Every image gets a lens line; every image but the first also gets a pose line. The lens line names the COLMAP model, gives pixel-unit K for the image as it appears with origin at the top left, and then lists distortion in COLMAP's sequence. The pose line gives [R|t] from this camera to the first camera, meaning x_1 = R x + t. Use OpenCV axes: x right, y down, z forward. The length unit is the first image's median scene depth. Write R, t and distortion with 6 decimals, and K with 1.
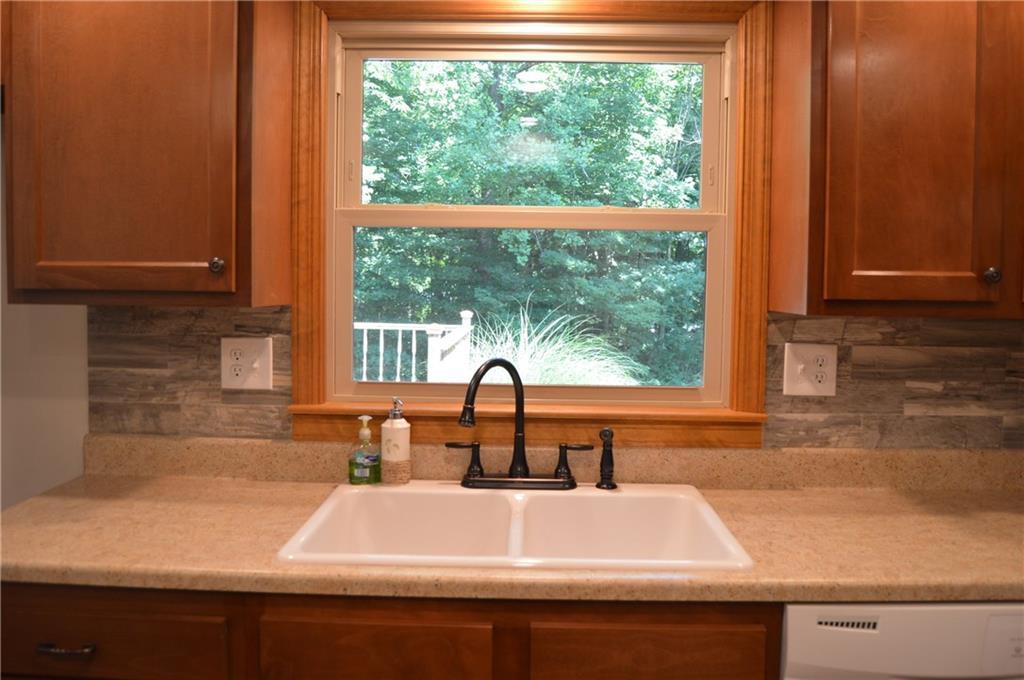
lens RADIAL K [[812.4, 0, 512.8], [0, 812.4, 333.9], [0, 0, 1]] dist [-0.095051, 0.040343]
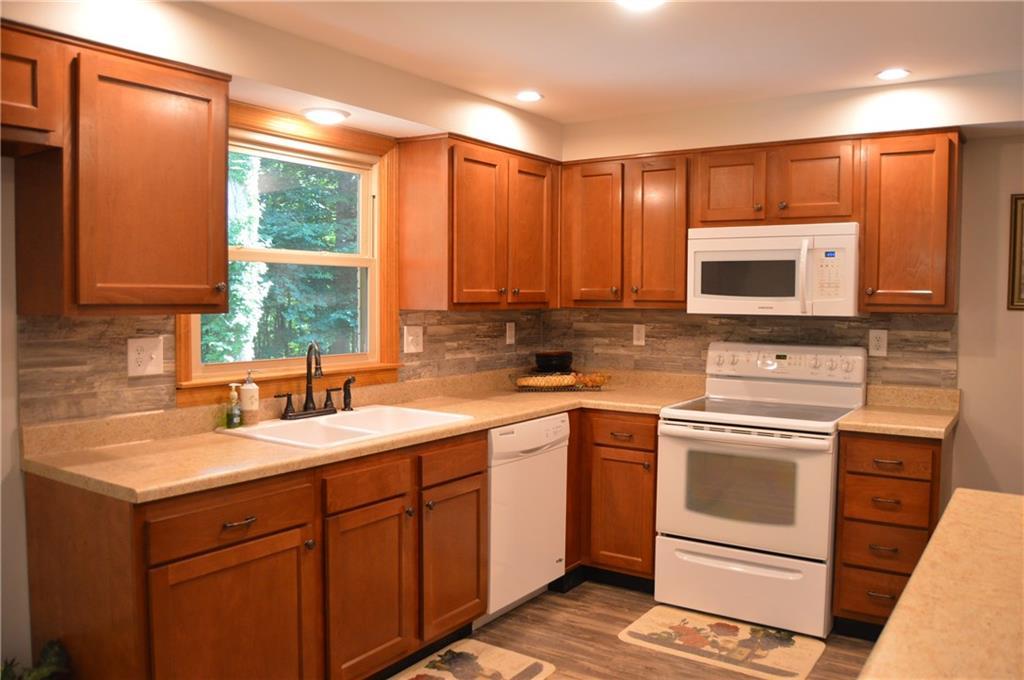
lens RADIAL K [[812.4, 0, 513.0], [0, 812.4, 334.3], [0, 0, 1]] dist [-0.095051, 0.040343]
pose [[0.549621, -0.047817, 0.834045, -1.128161], [0.054382, 0.998291, 0.021397, 0.003618], [-0.833642, 0.033597, 0.551282, -0.284023]]
